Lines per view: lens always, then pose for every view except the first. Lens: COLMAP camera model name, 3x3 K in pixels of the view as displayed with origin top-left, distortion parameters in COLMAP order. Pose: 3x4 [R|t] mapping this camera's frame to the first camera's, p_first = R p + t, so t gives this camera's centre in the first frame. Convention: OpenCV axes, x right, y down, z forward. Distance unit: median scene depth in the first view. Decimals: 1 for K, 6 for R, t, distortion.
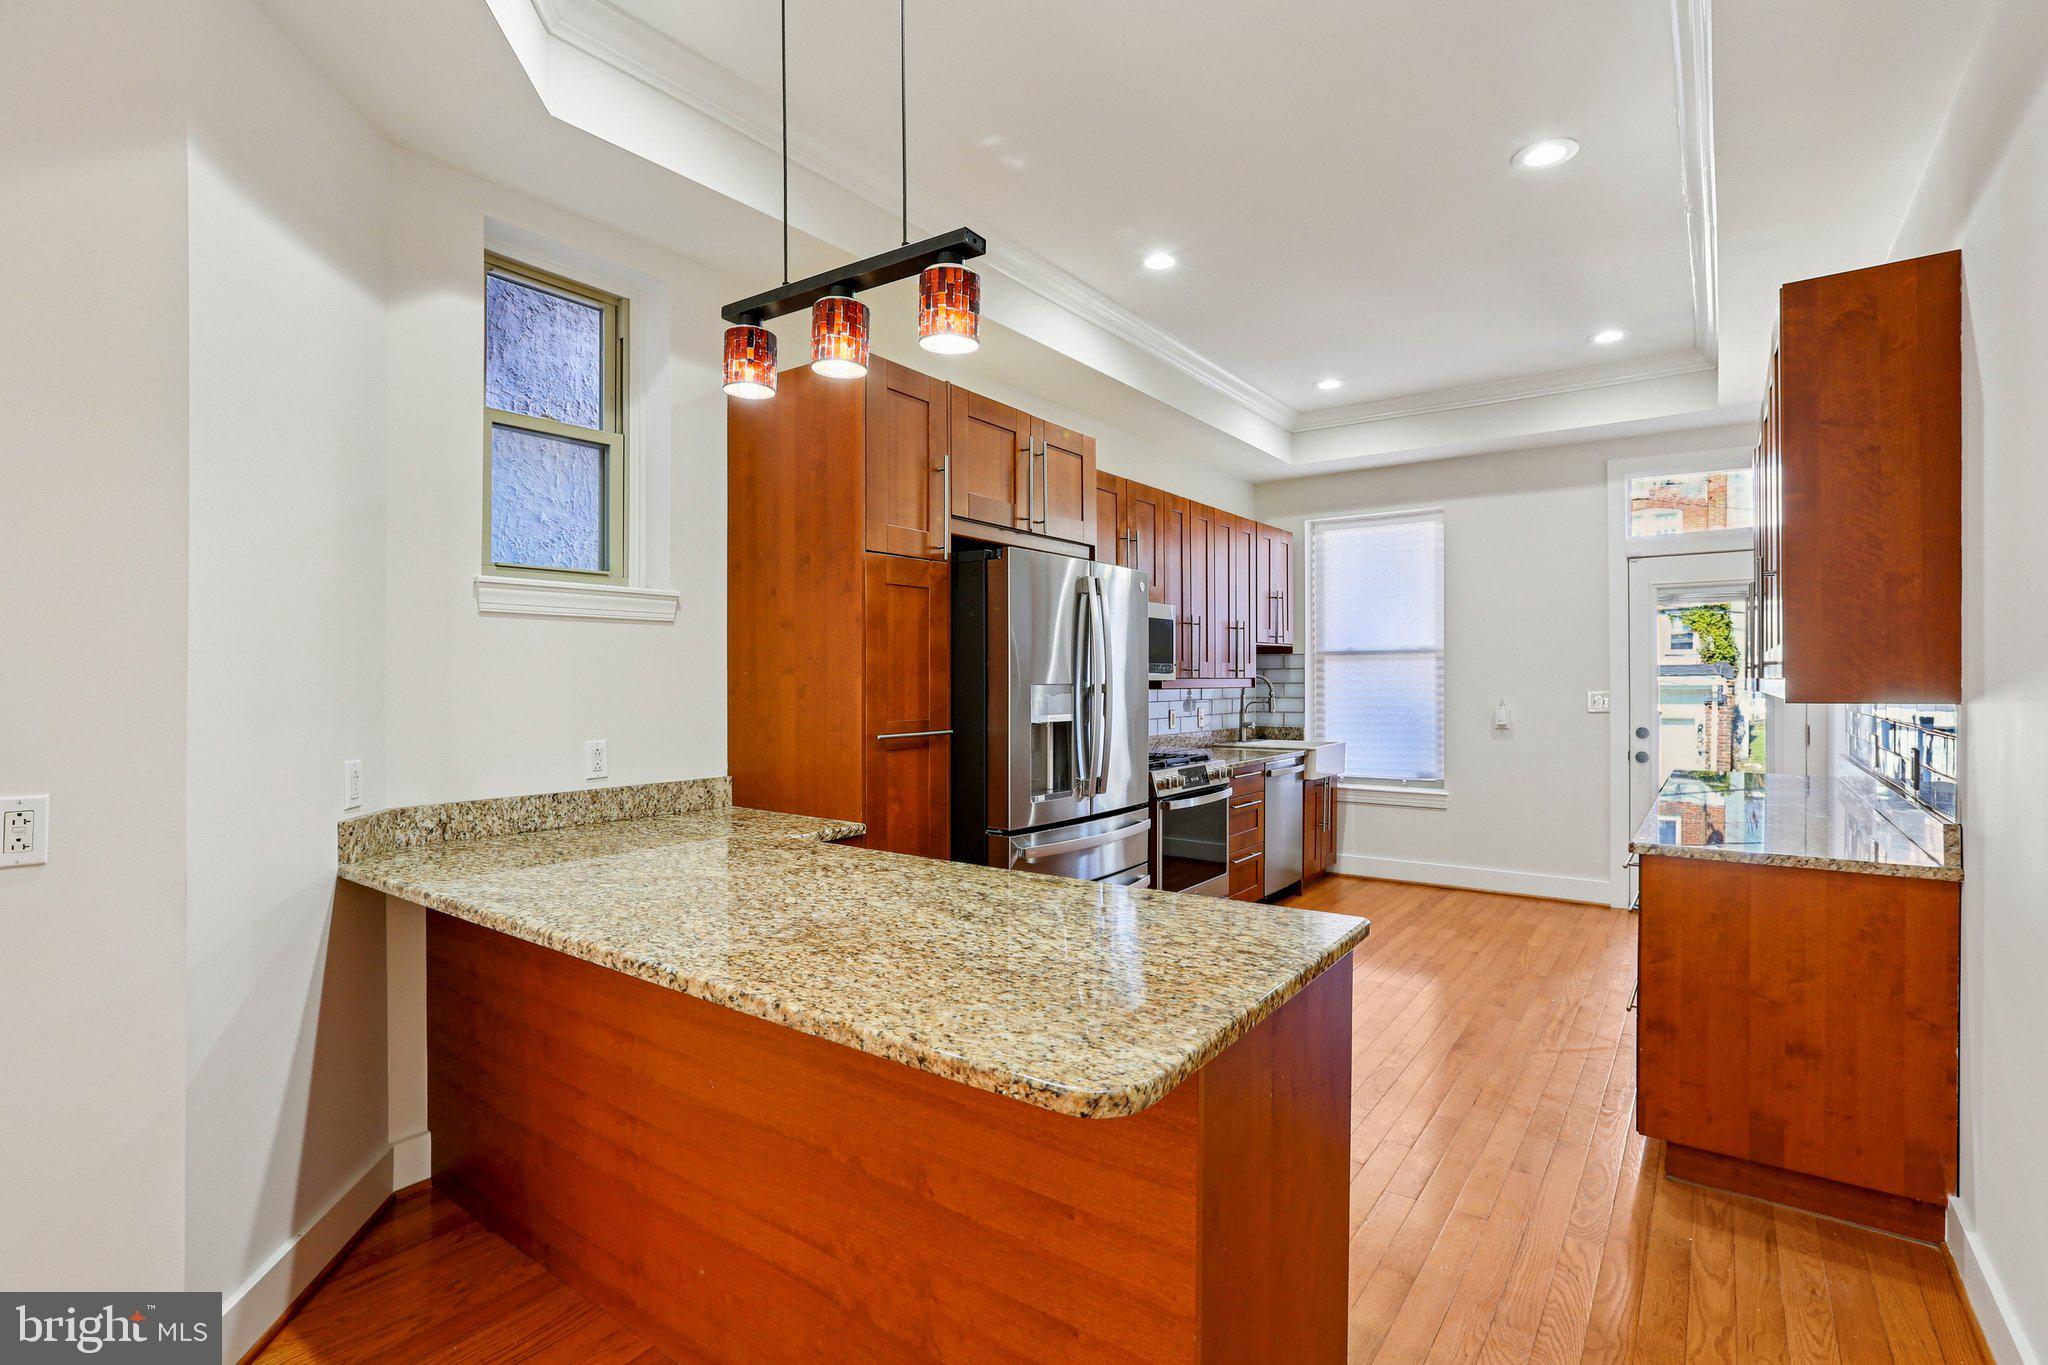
lens RADIAL K [[984.2, 0, 1000.6], [0, 984.2, 679.0], [0, 0, 1]] dist [-0.025634, 0.000652]
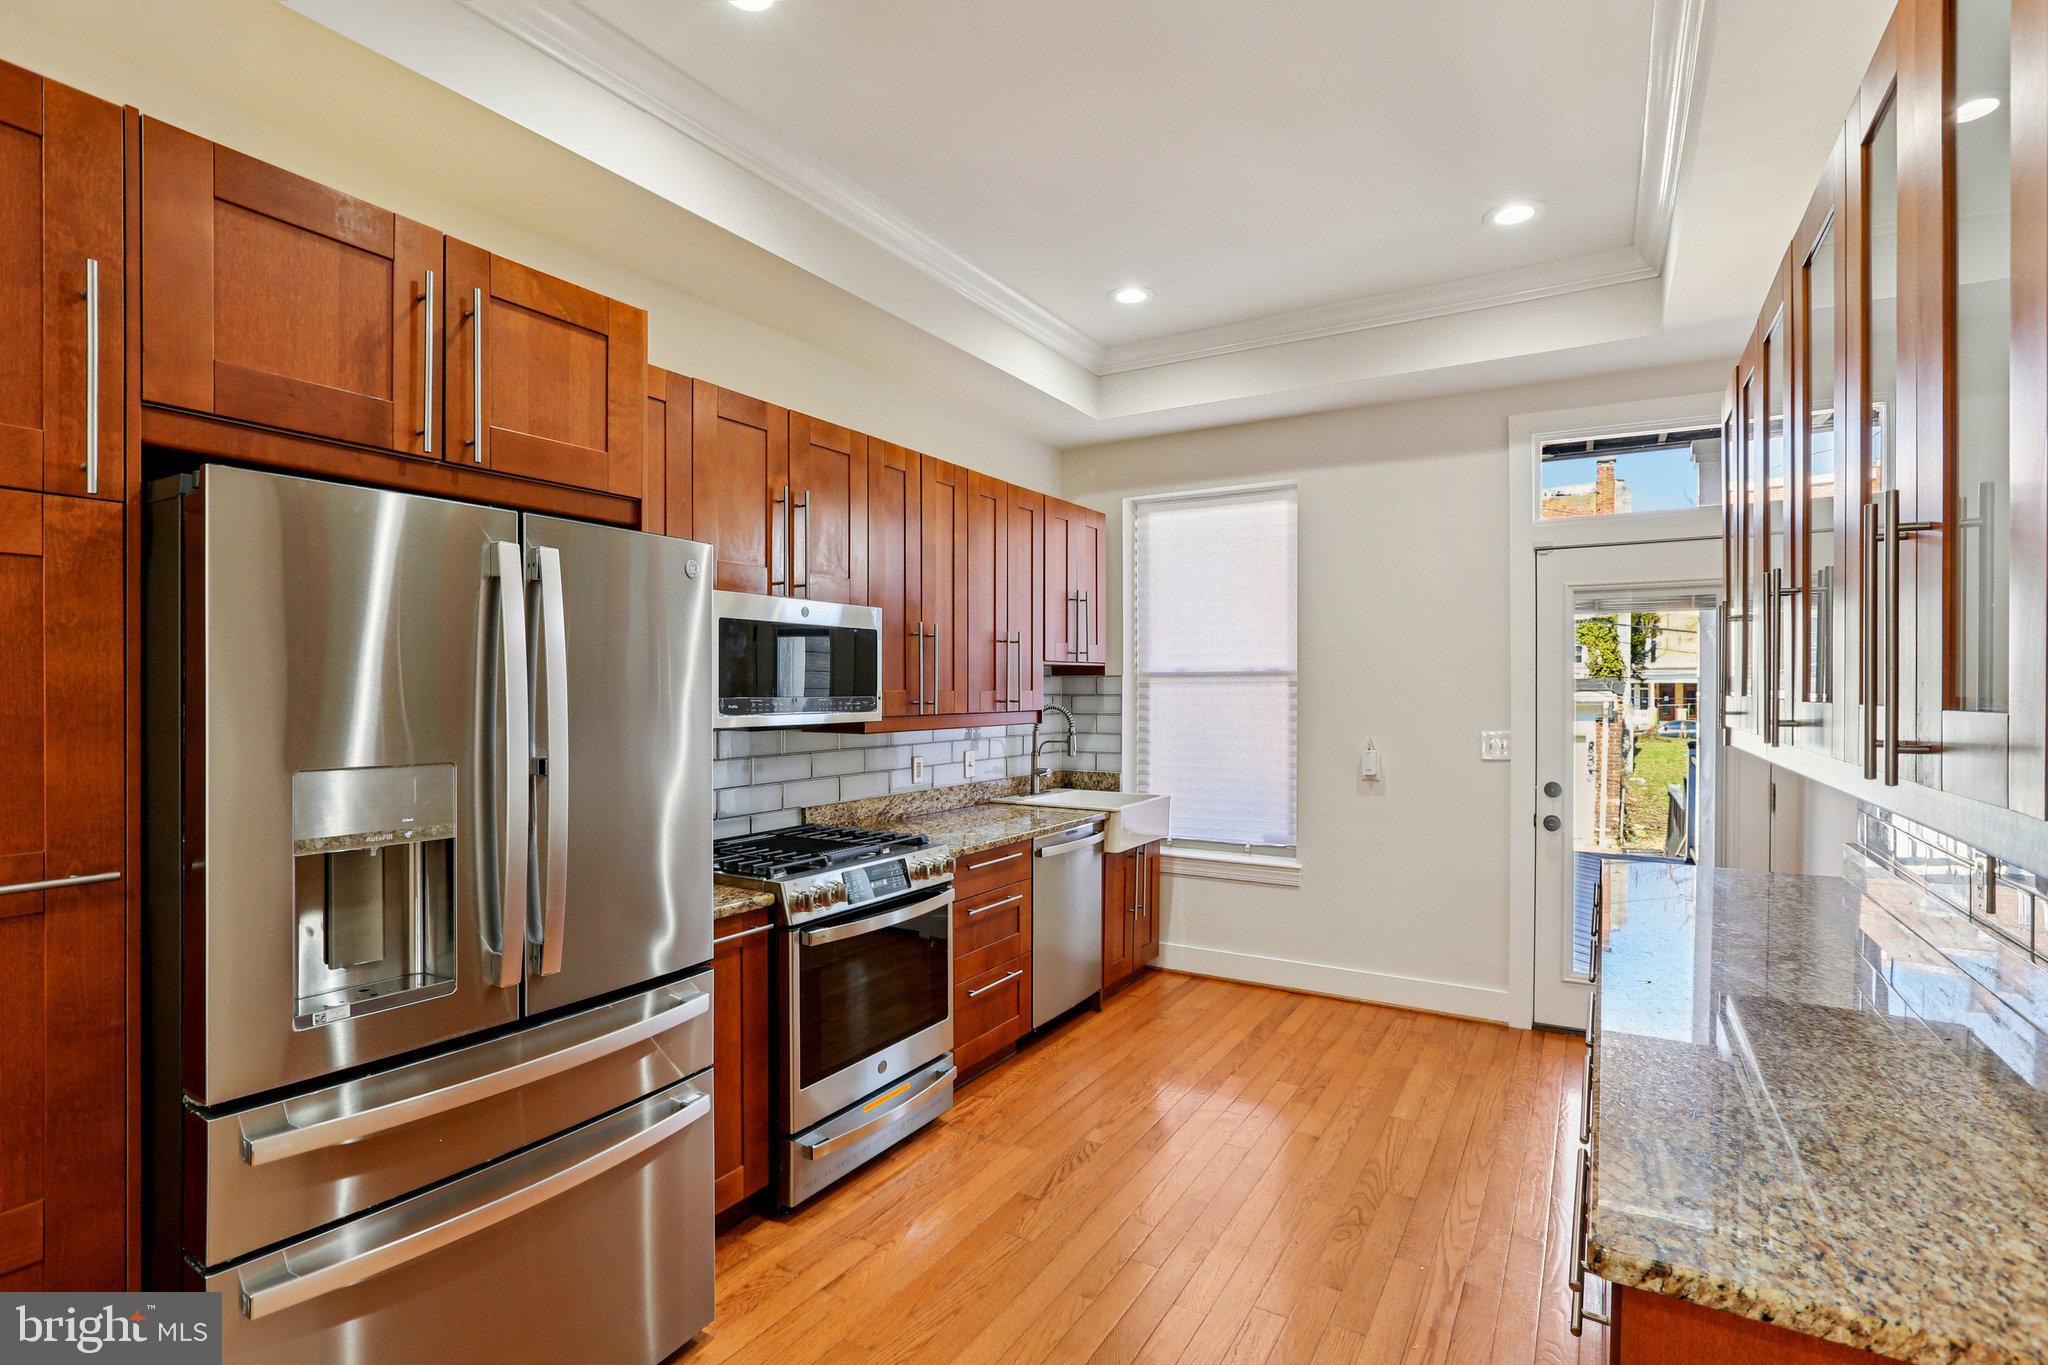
lens RADIAL K [[947.9, 0, 1017.6], [0, 947.9, 684.9], [0, 0, 1]] dist [-0.049758, 0.018492]
pose [[0.996444, 0.004164, 0.084159, 0.178838], [-0.004314, 0.999989, 0.001597, -0.020390], [-0.084152, -0.001954, 0.996451, 0.300476]]
